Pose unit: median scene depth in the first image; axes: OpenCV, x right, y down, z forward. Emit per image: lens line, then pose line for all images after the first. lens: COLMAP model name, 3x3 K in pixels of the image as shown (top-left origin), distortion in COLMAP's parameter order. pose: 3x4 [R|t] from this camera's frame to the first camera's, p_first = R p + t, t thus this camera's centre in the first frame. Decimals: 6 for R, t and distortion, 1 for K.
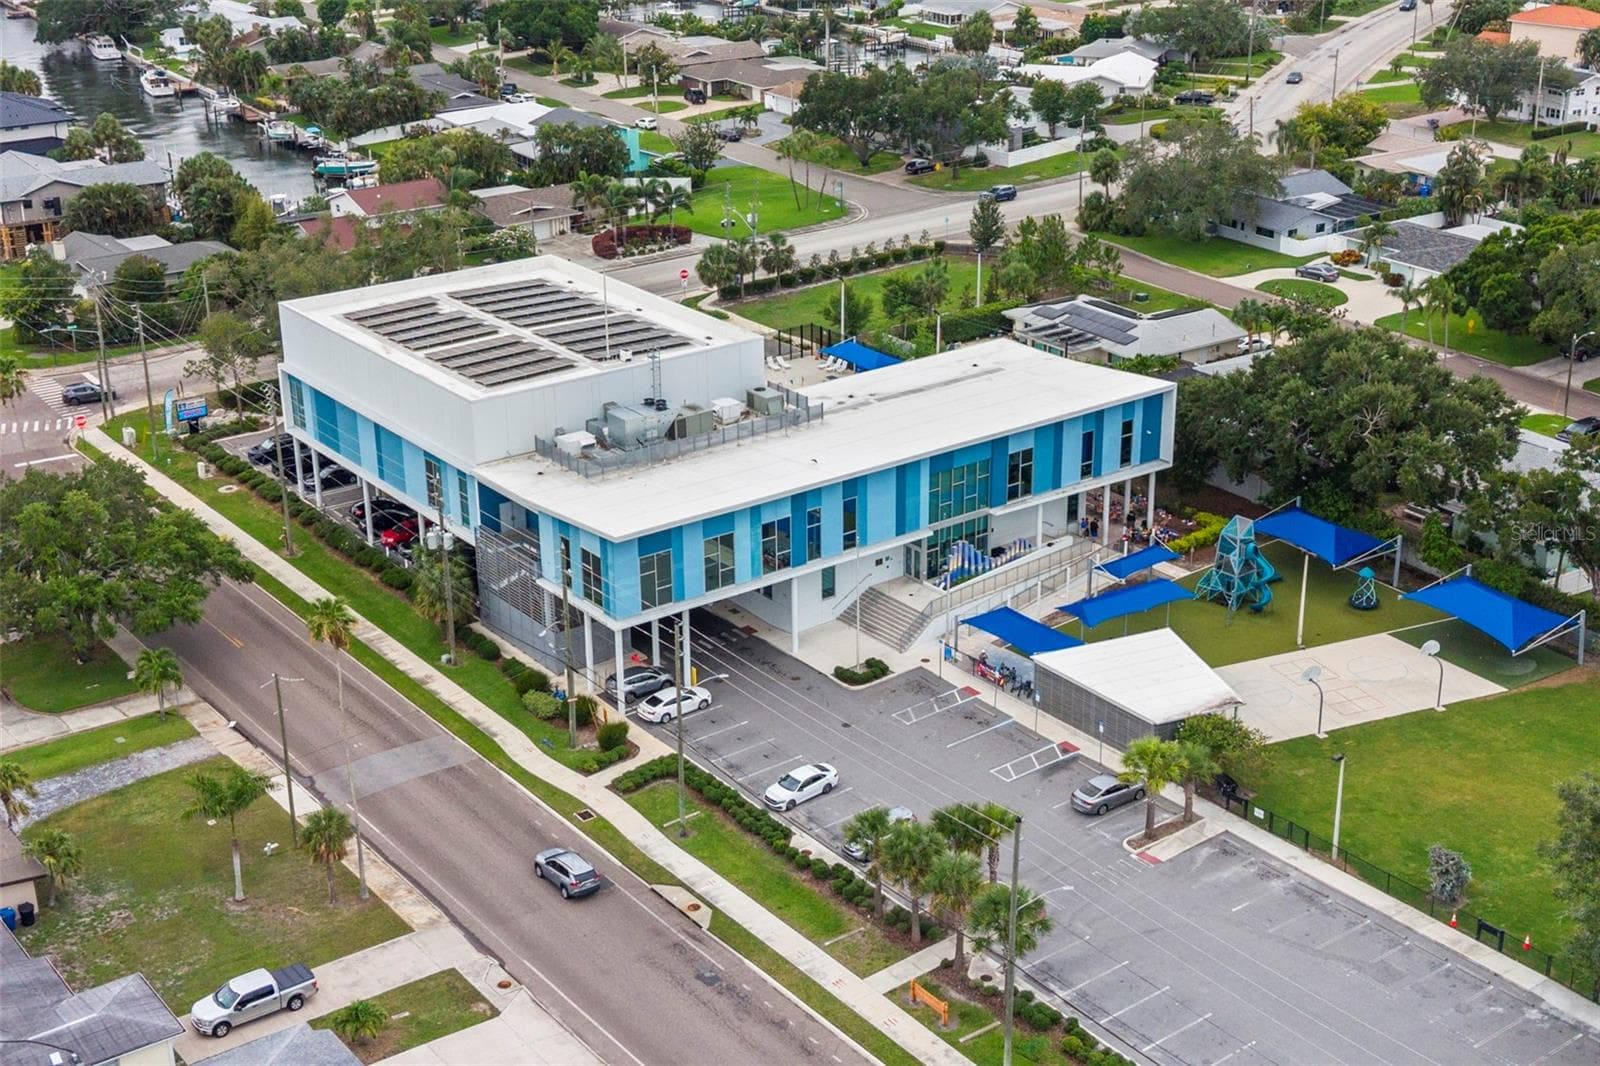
lens RADIAL K [[2135.9, 0, 800.0], [0, 2135.9, 533.0], [0, 0, 1]] dist [0.132654, -0.006440]
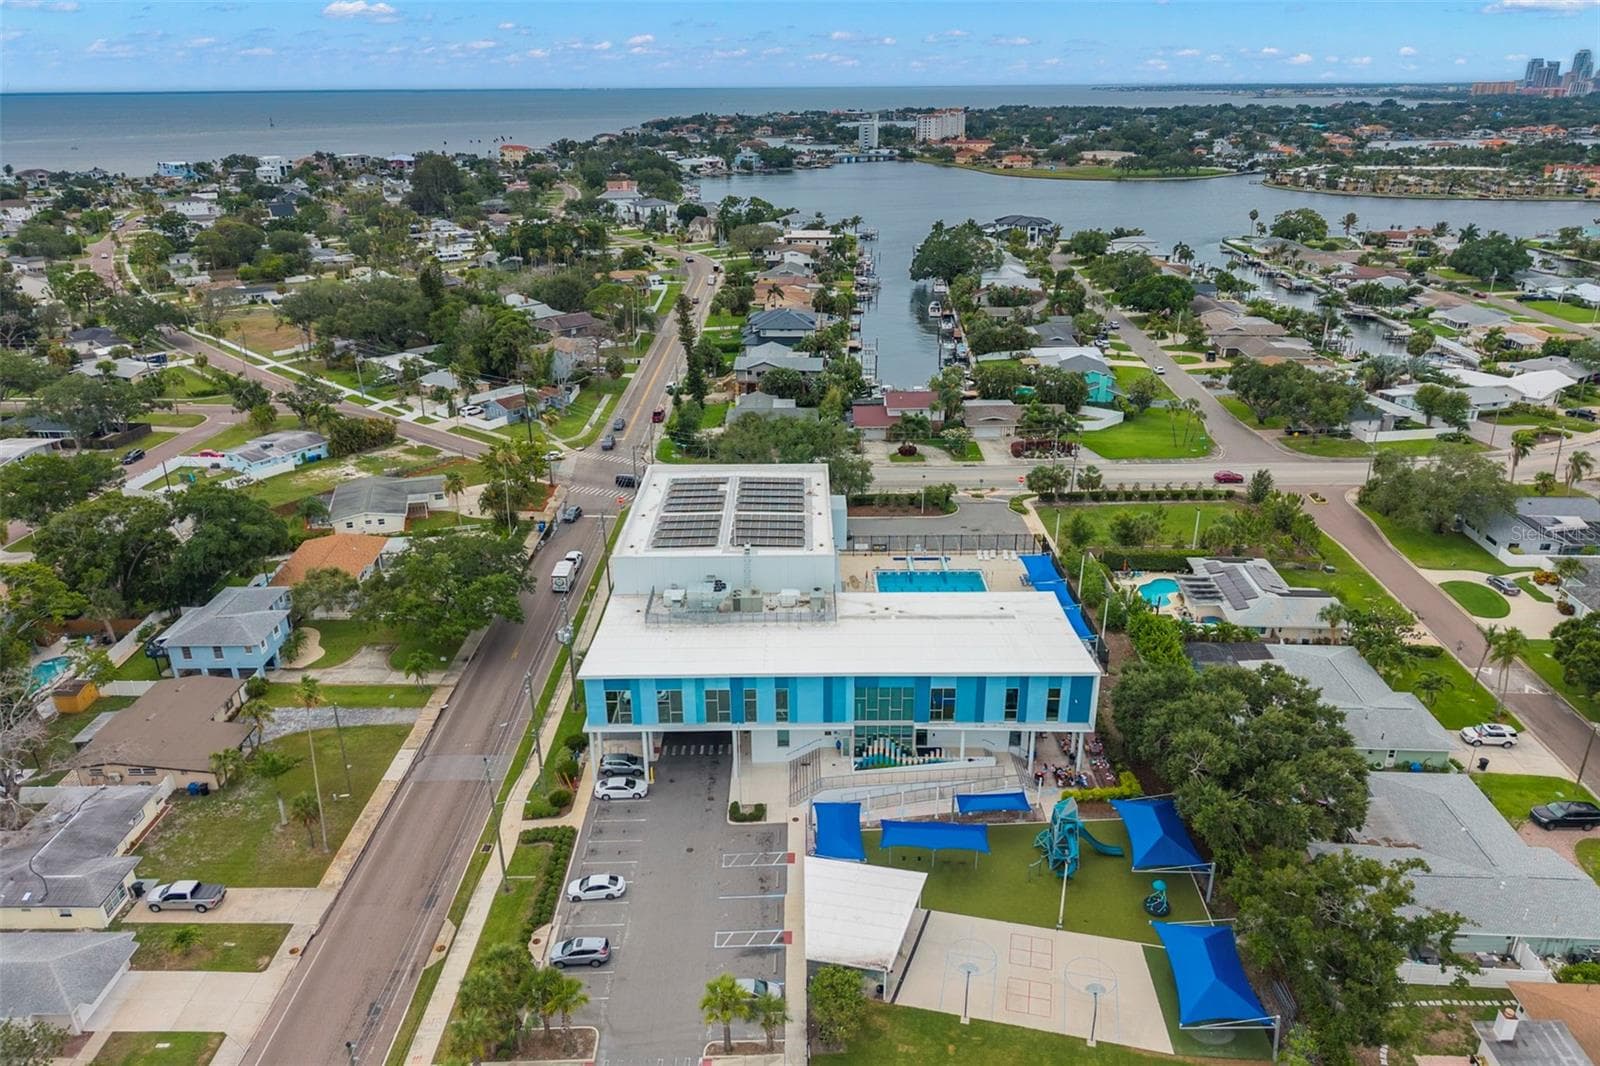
lens RADIAL K [[1093.4, 0, 804.6], [0, 1093.4, 470.7], [0, 0, 1]] dist [0.007818, 0.000185]
pose [[0.802074, 0.206428, -0.560415, 0.384645], [-0.224757, 0.973713, 0.036990, -0.175498], [0.553319, 0.096288, 0.827386, 0.362993]]
